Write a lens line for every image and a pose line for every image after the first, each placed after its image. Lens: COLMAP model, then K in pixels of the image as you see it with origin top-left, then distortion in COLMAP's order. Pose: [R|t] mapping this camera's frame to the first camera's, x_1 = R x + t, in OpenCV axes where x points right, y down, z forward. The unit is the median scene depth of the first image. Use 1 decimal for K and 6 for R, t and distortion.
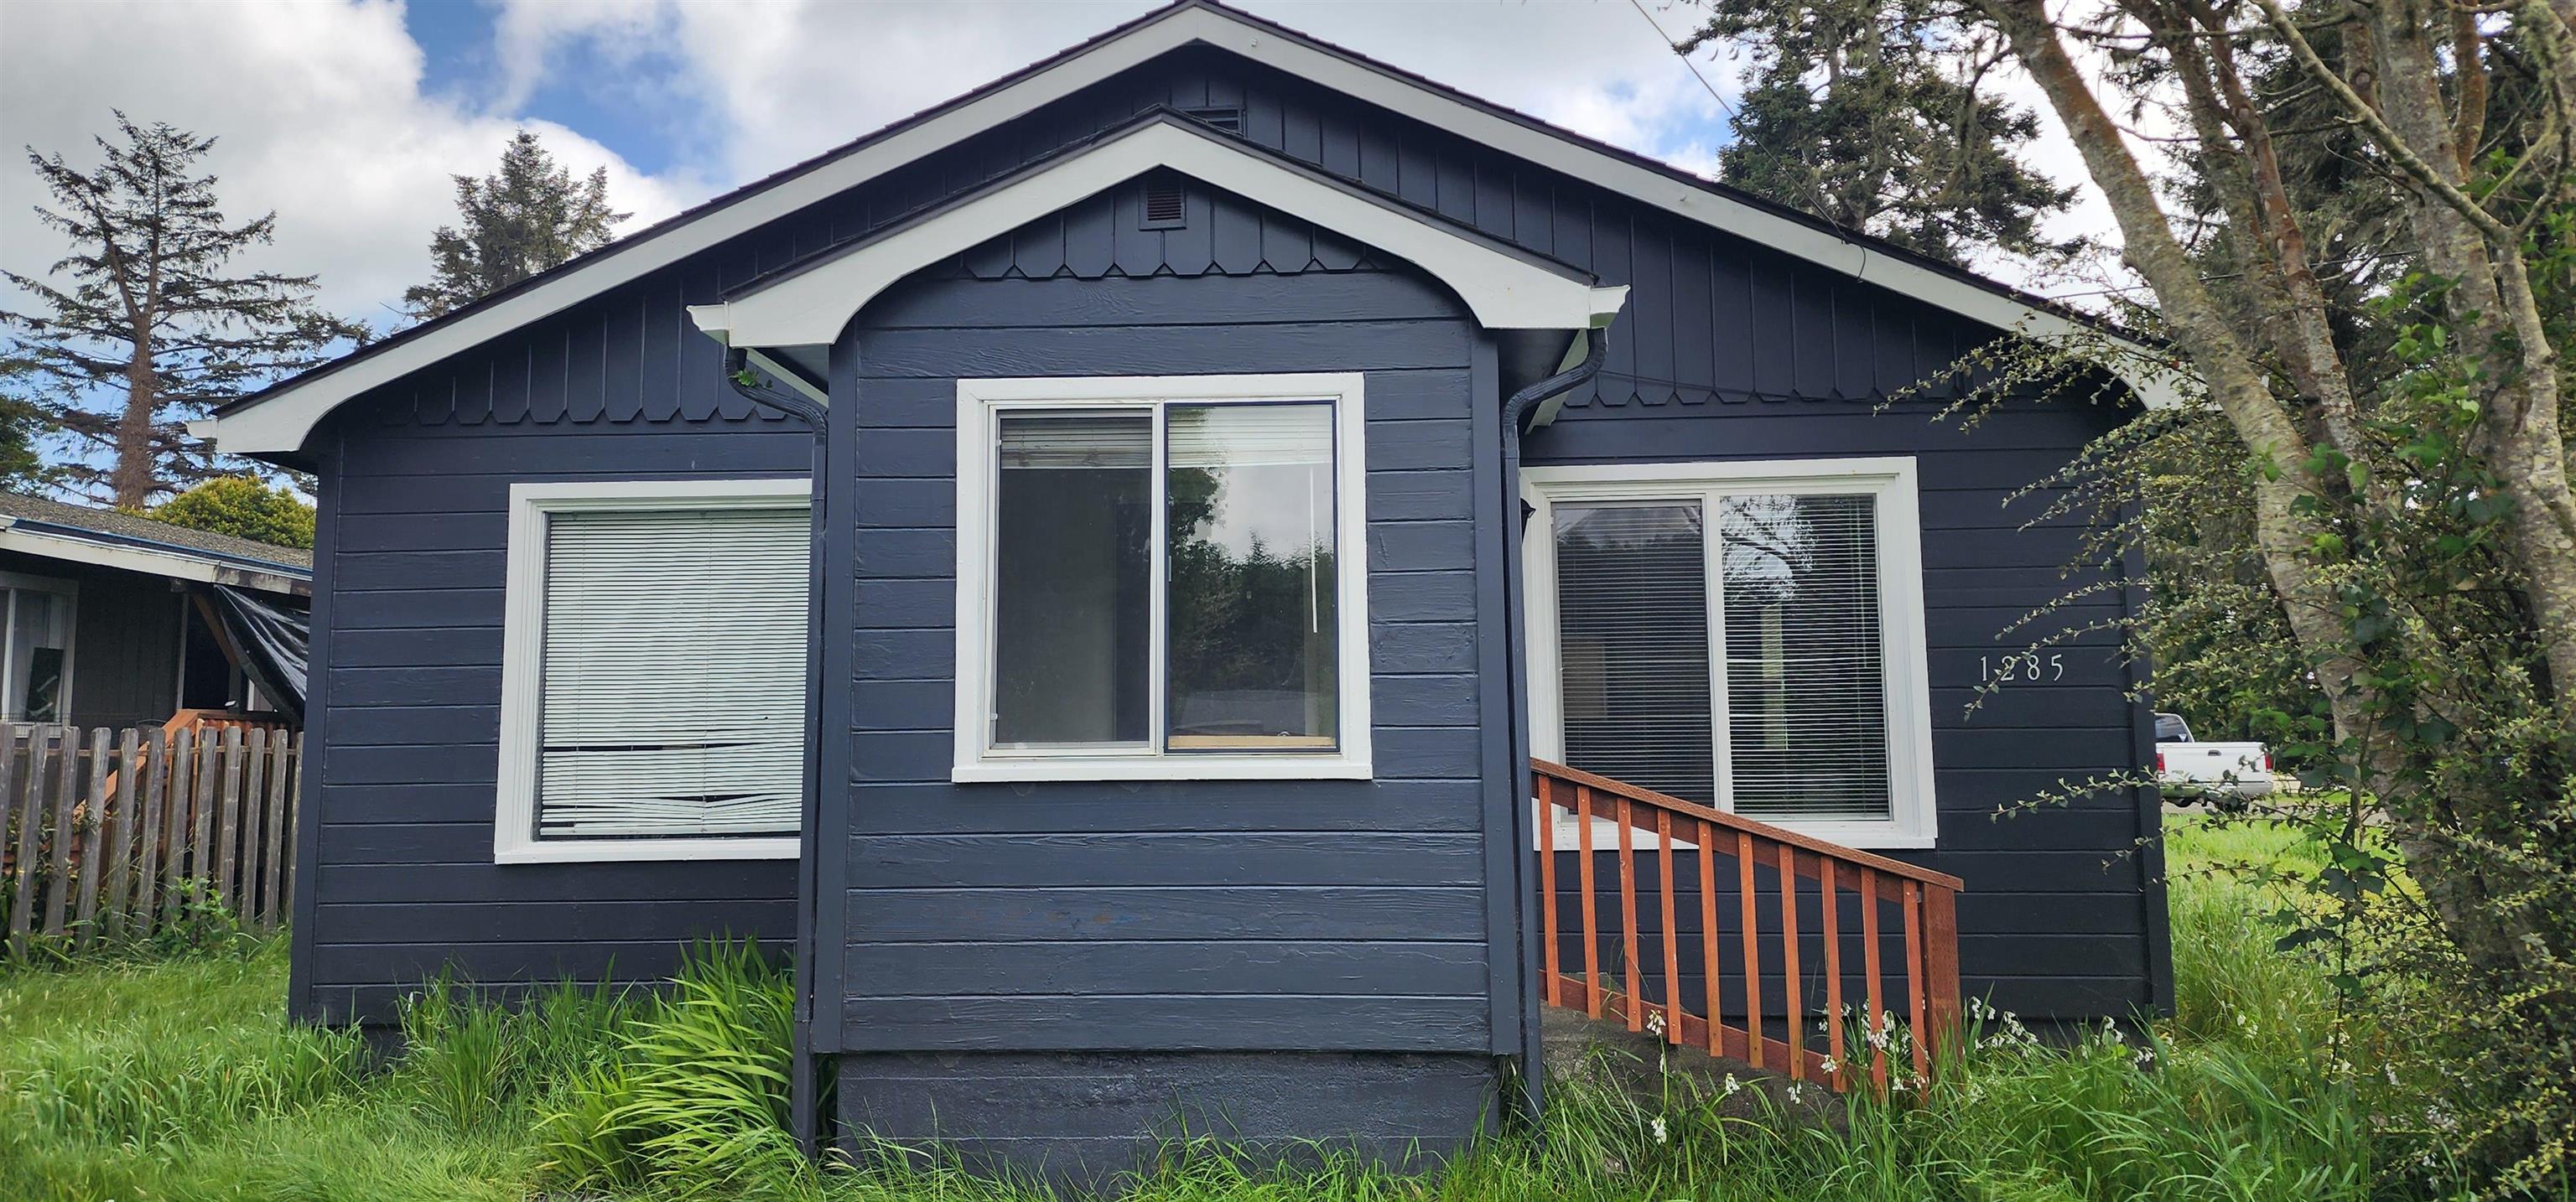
lens RADIAL K [[1783.3, 0, 1299.5], [0, 1783.3, 539.9], [0, 0, 1]] dist [0.093101, -0.000458]
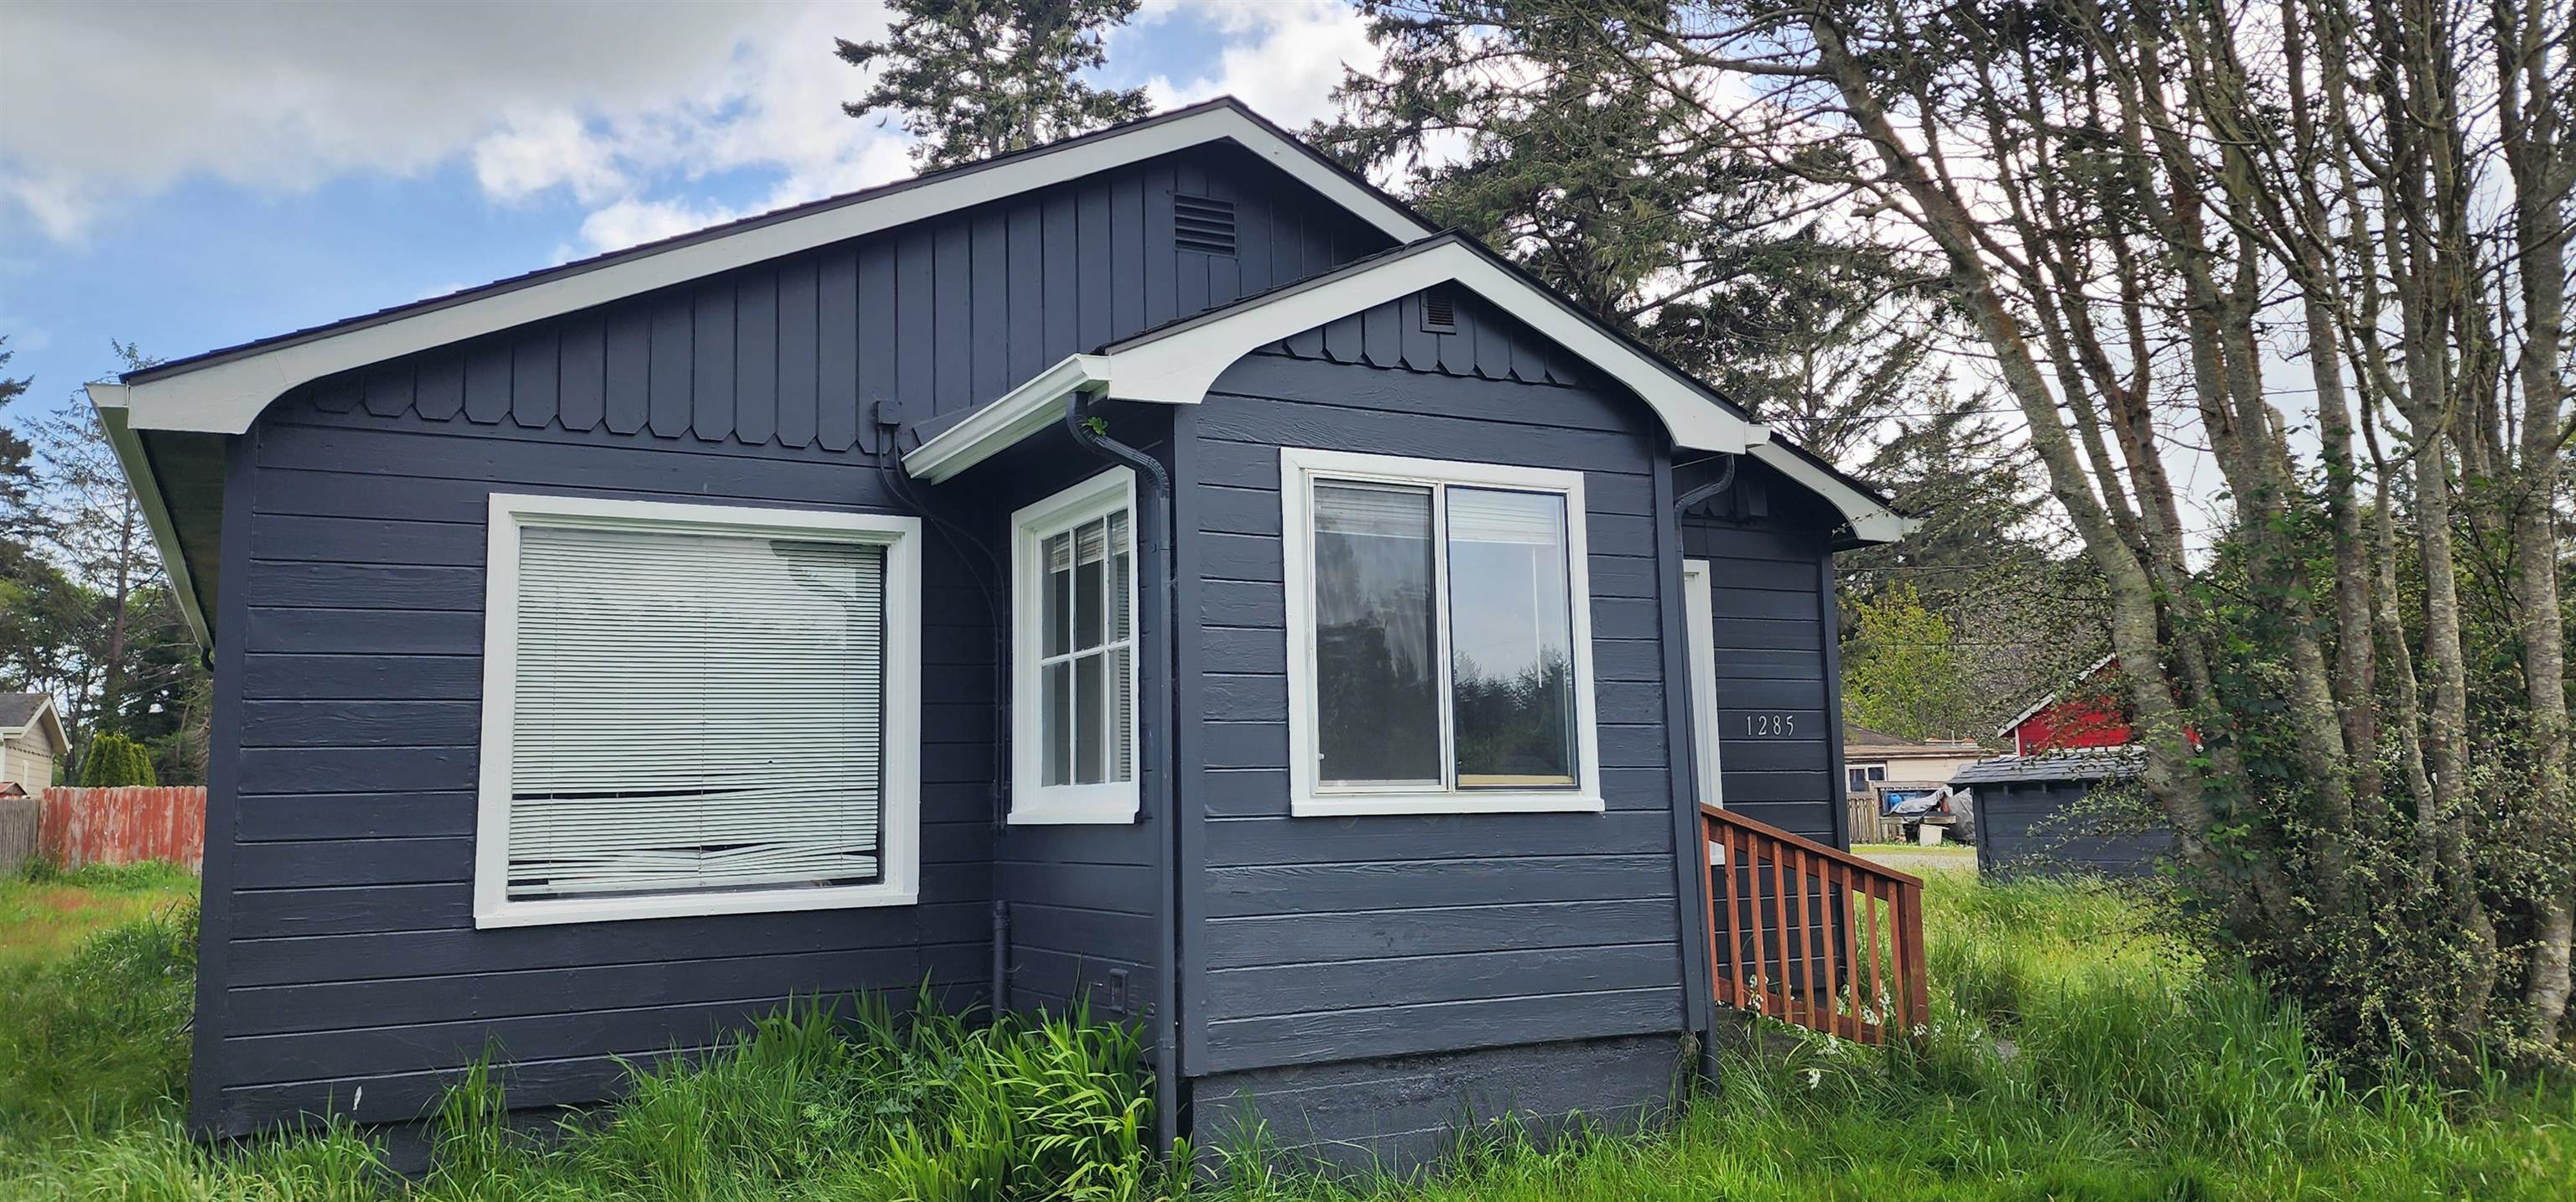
lens RADIAL K [[1783.3, 0, 1299.5], [0, 1783.3, 539.9], [0, 0, 1]] dist [0.093101, -0.000458]
pose [[0.854625, 0.066548, 0.514964, -0.756648], [-0.050556, 0.997706, -0.045030, 0.015949], [-0.516779, 0.012449, 0.856028, 0.065649]]
